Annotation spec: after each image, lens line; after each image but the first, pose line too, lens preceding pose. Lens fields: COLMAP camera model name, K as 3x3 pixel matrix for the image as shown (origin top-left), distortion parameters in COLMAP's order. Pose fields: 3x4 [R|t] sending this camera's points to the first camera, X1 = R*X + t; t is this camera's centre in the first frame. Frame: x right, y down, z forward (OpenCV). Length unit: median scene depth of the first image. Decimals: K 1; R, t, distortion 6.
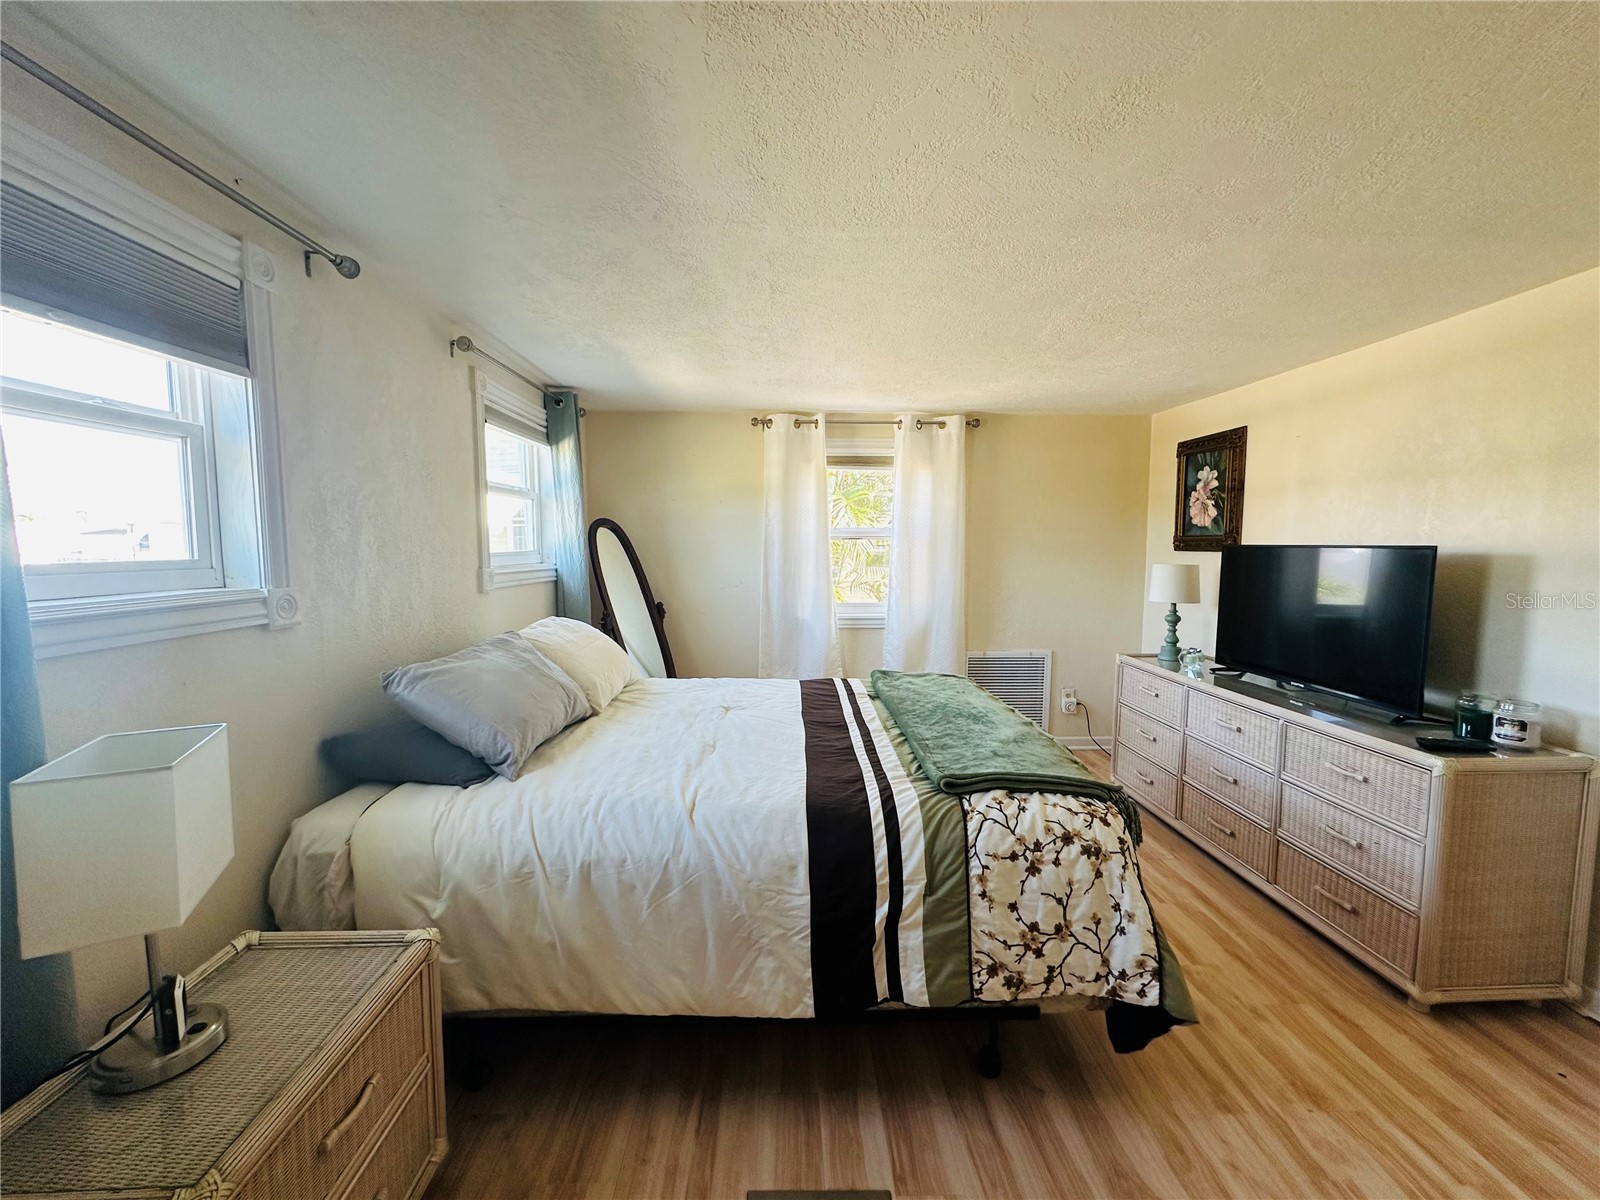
lens RADIAL K [[642.3, 0, 799.6], [0, 642.3, 596.8], [0, 0, 1]] dist [-0.003933, 0.001312]
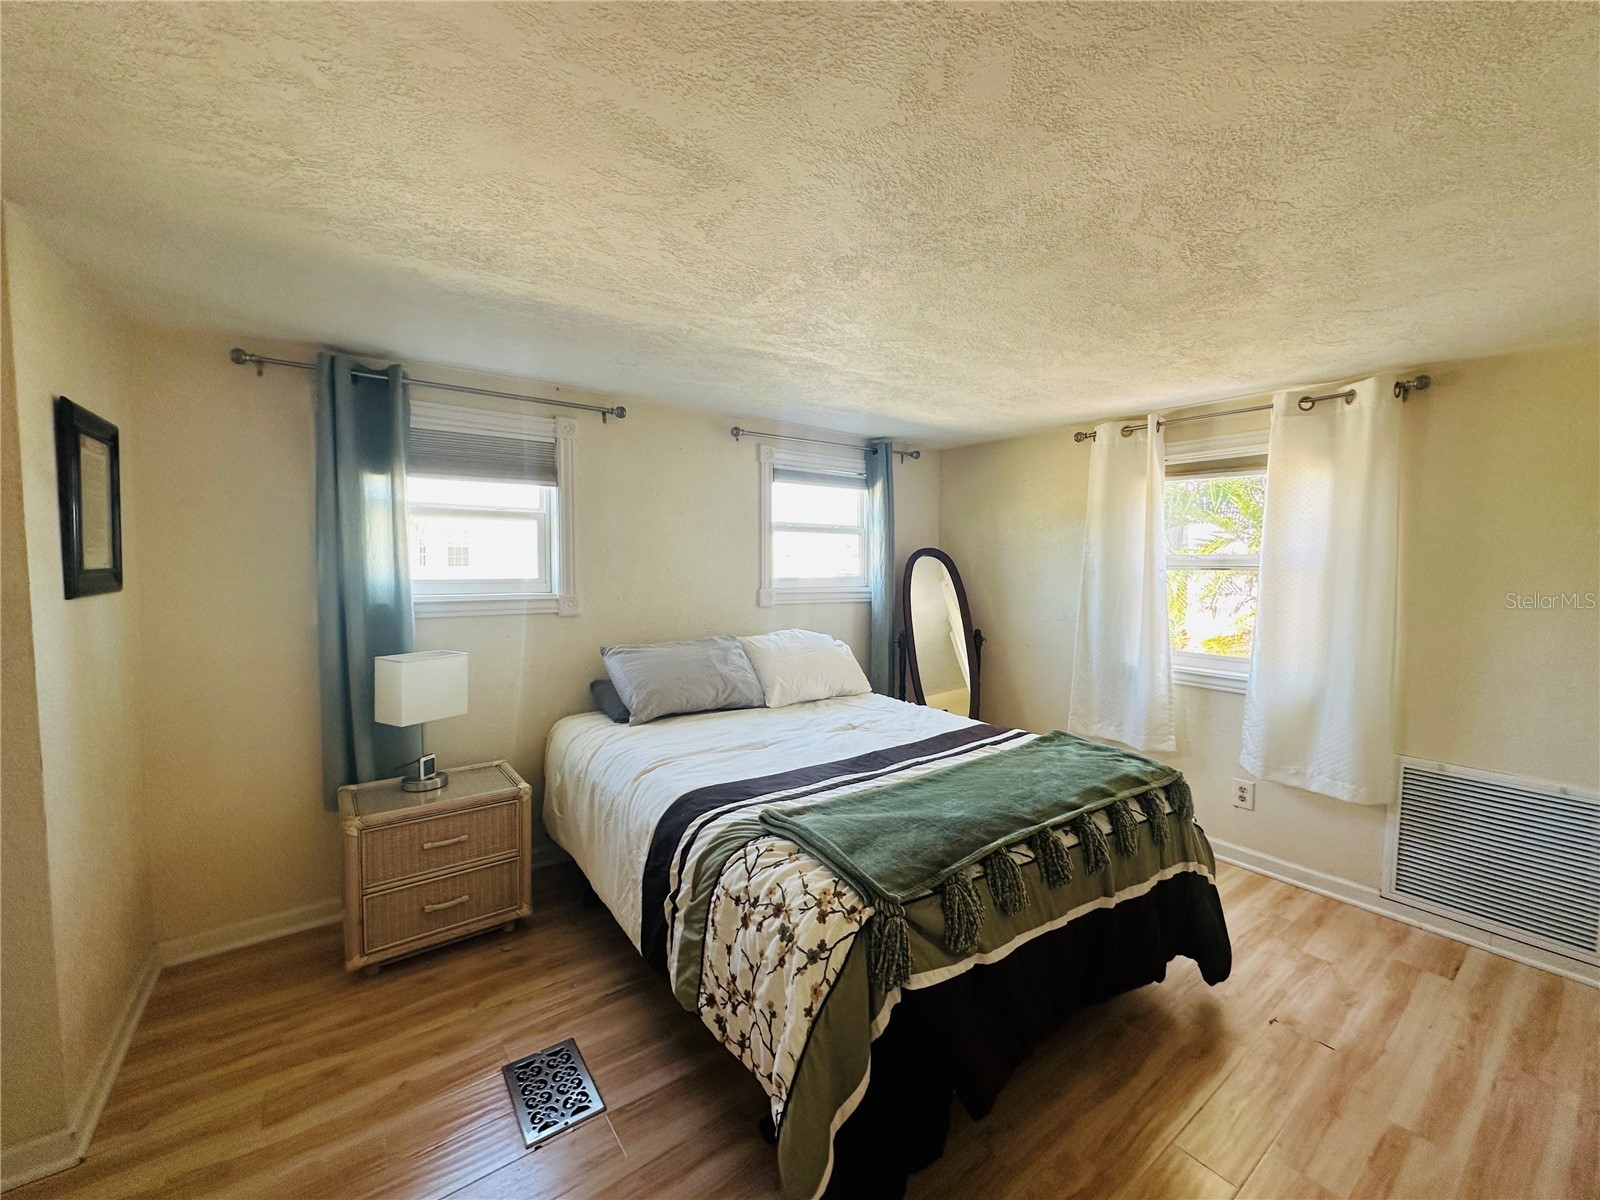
lens RADIAL K [[642.3, 0, 799.6], [0, 642.3, 596.8], [0, 0, 1]] dist [-0.003933, 0.001312]
pose [[0.572286, 0.048299, -0.818631, 1.027935], [-0.076577, 0.997050, 0.005293, -0.061883], [0.816471, 0.059659, 0.574296, 0.428240]]
